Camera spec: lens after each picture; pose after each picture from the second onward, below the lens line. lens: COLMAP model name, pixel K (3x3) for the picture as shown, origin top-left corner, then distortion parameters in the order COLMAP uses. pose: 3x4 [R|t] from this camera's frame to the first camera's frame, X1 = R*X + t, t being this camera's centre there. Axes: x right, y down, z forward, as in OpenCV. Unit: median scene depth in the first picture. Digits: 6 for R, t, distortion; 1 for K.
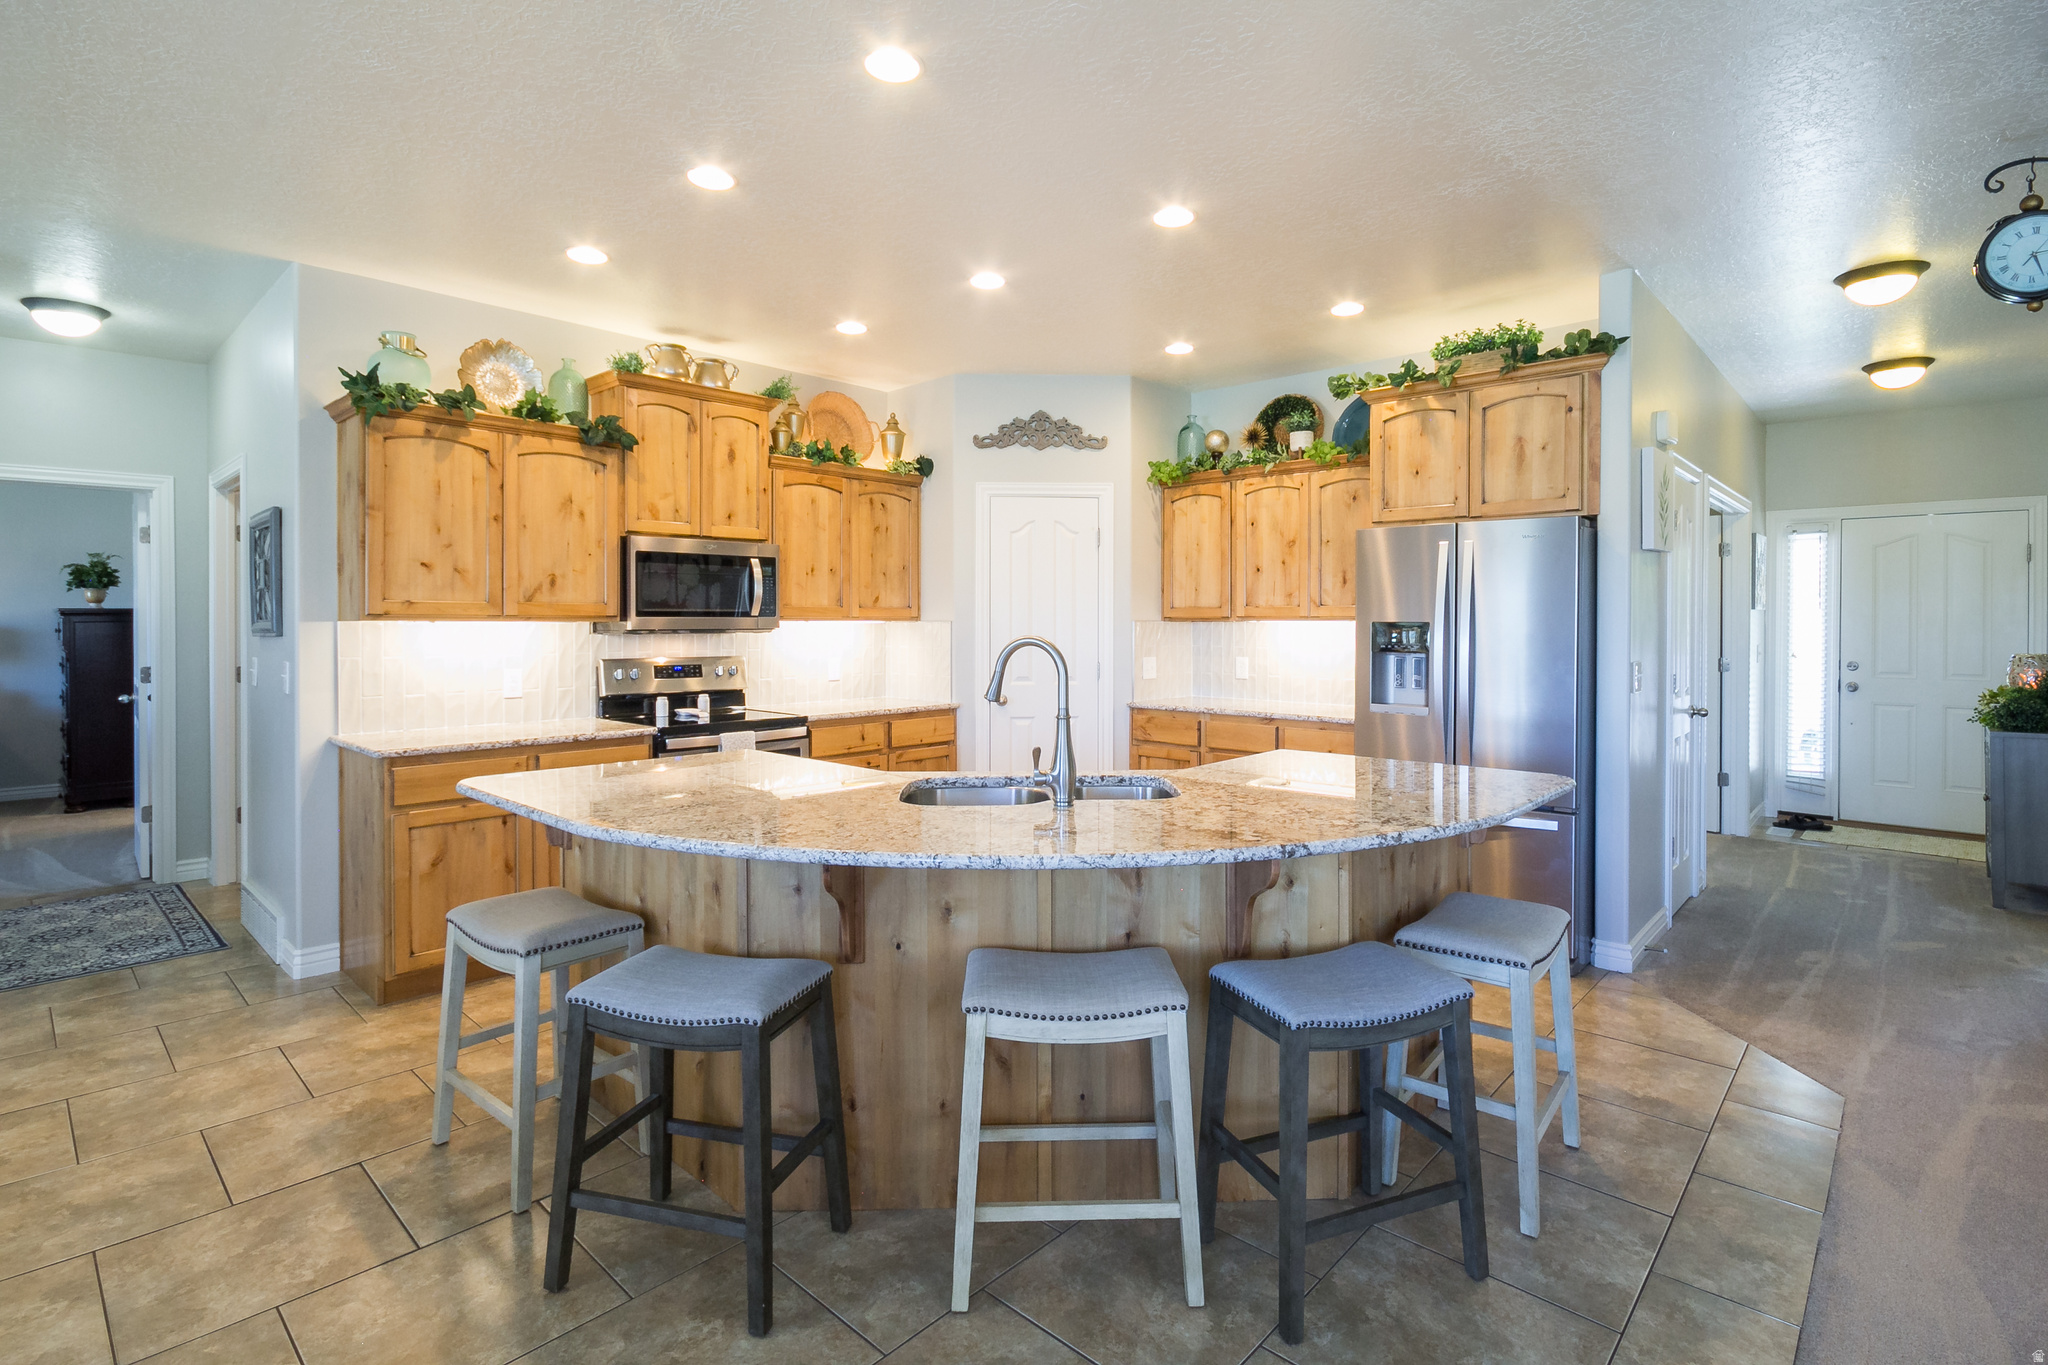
lens RADIAL K [[968.2, 0, 1013.3], [0, 968.2, 632.2], [0, 0, 1]] dist [-0.004111, -0.001314]
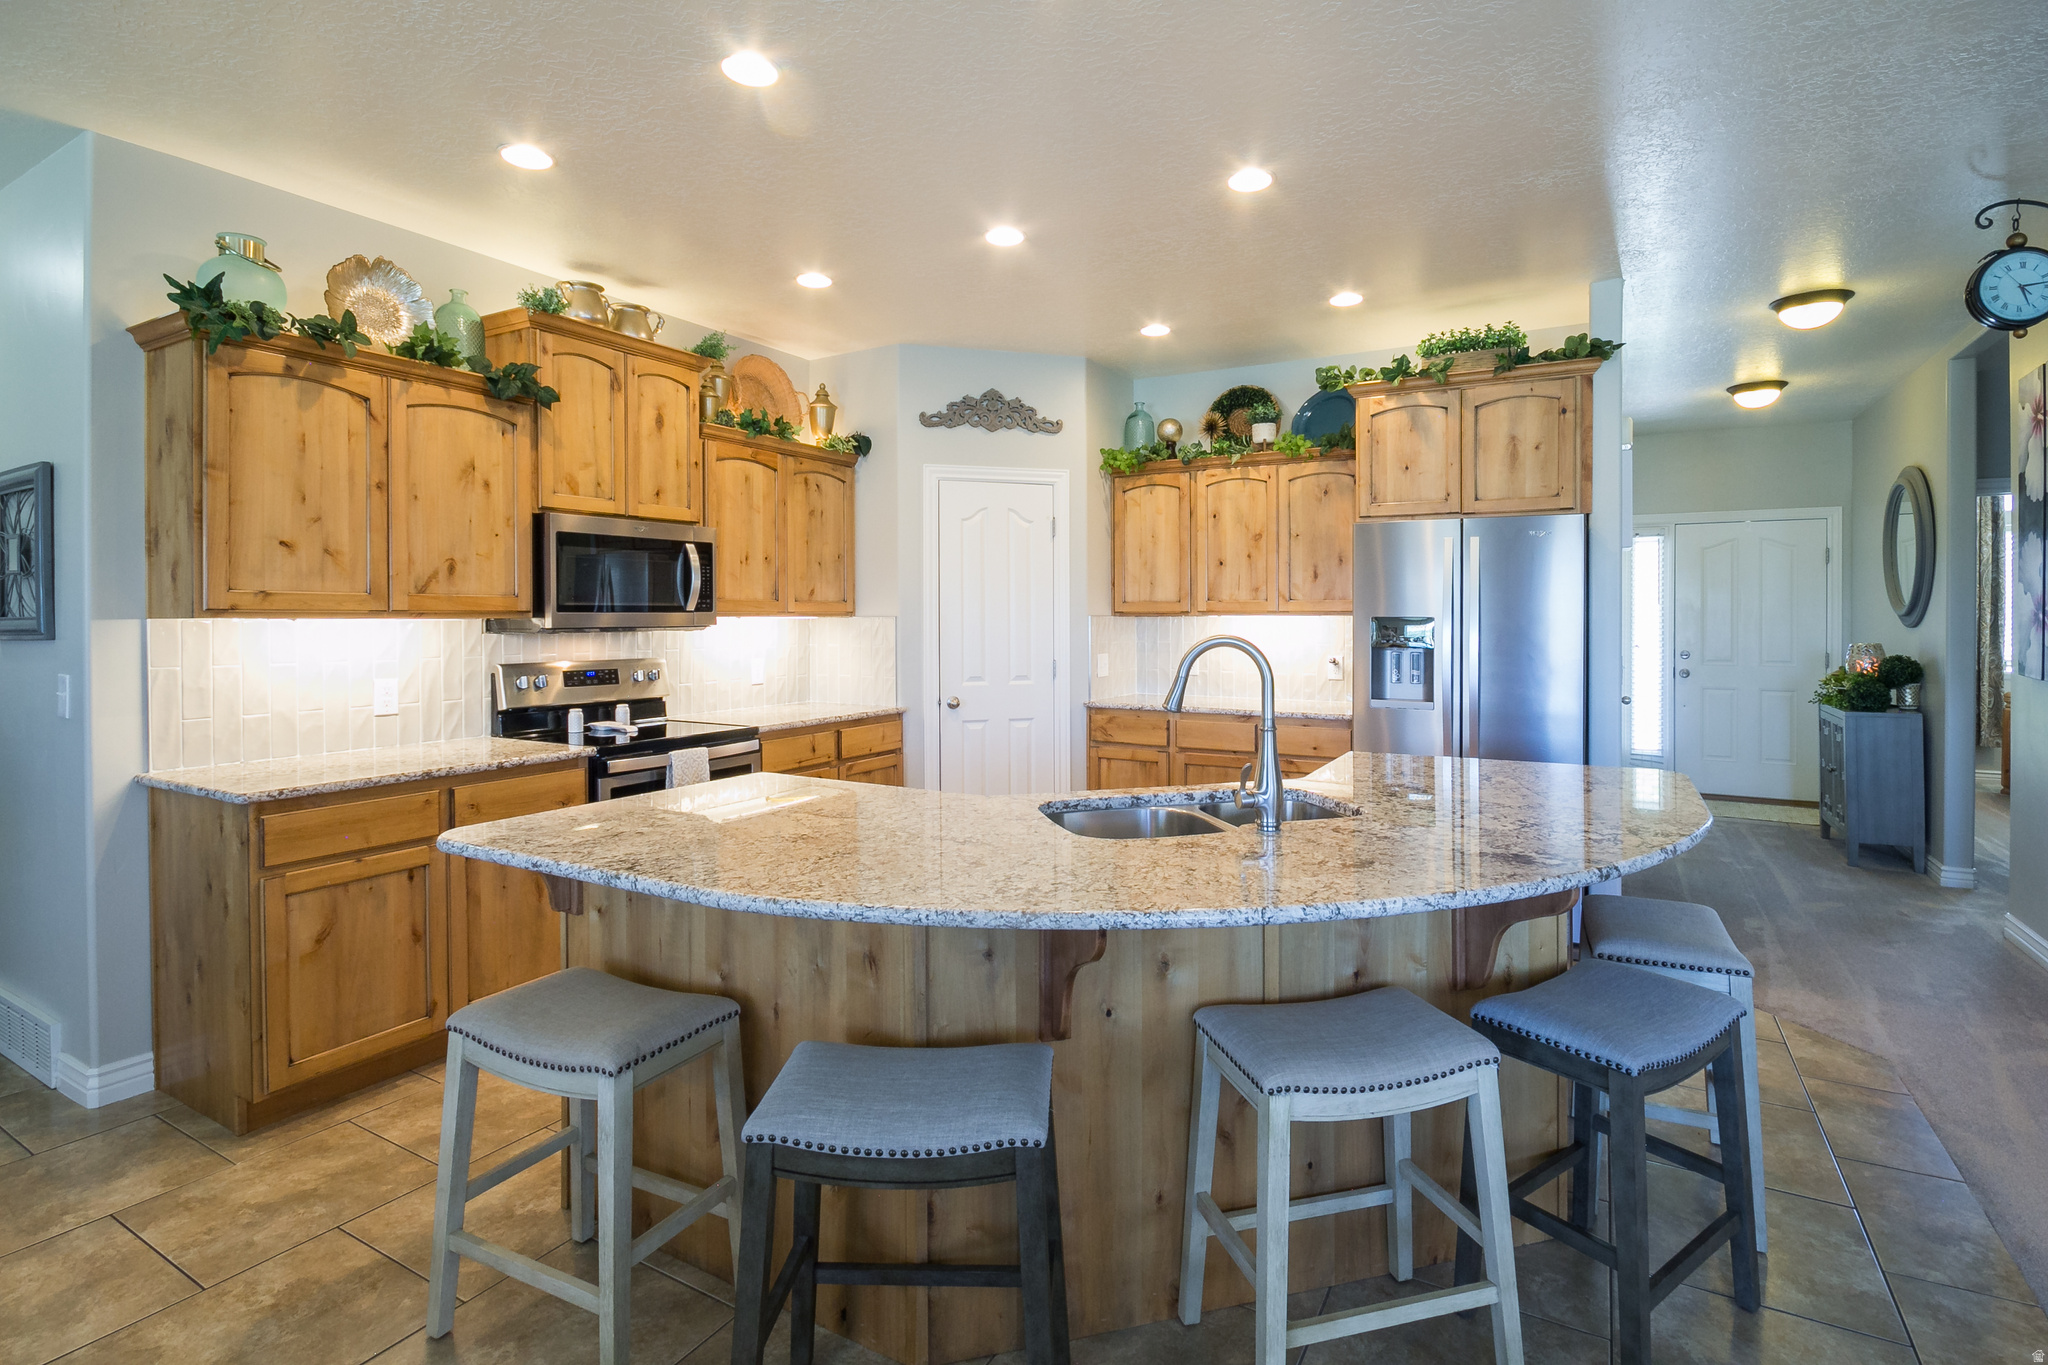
lens RADIAL K [[975.6, 0, 1042.2], [0, 975.6, 627.1], [0, 0, 1]] dist [0.006234, -0.009714]
pose [[0.972437, -0.004309, 0.233125, -0.188531], [0.004076, 0.999991, 0.001481, -0.002953], [-0.233129, -0.000490, 0.972446, 0.104884]]
